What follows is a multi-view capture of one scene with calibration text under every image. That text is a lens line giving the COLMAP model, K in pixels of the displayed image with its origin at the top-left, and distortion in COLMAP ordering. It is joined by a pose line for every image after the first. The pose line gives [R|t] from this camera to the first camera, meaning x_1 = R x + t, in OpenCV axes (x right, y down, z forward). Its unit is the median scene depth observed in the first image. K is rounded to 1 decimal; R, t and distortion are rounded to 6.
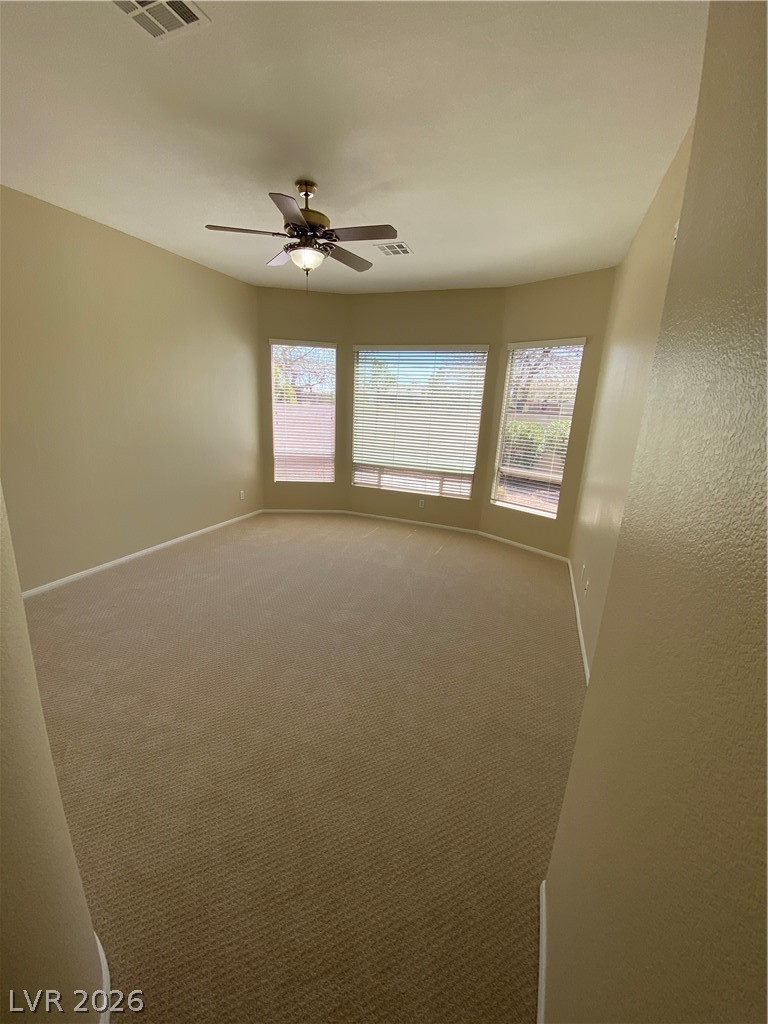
lens RADIAL K [[413.2, 0, 404.5], [0, 413.2, 512.0], [0, 0, 1]] dist [-0.000372, -0.000108]
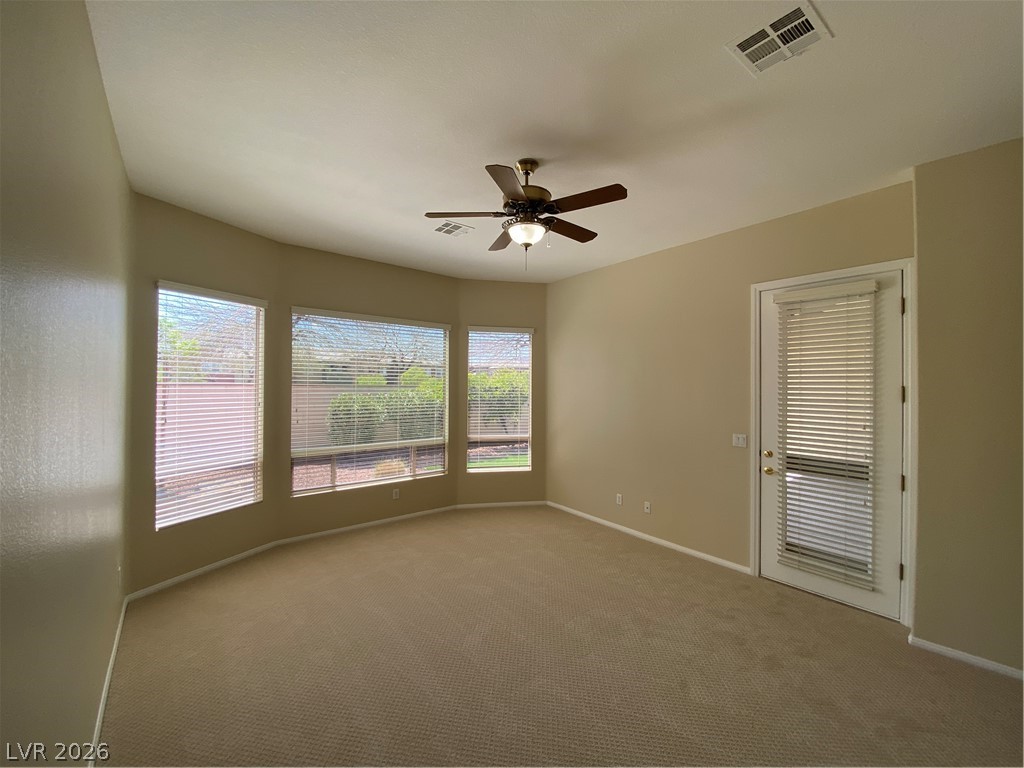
lens RADIAL K [[413.2, 0, 512.0], [0, 413.2, 384.0], [0, 0, 1]] dist [-0.000372, -0.000108]
pose [[0.544677, -0.052114, 0.837025, -0.533376], [0.235447, 0.967429, -0.092979, -0.105486], [-0.804917, 0.247719, 0.539207, 0.311300]]
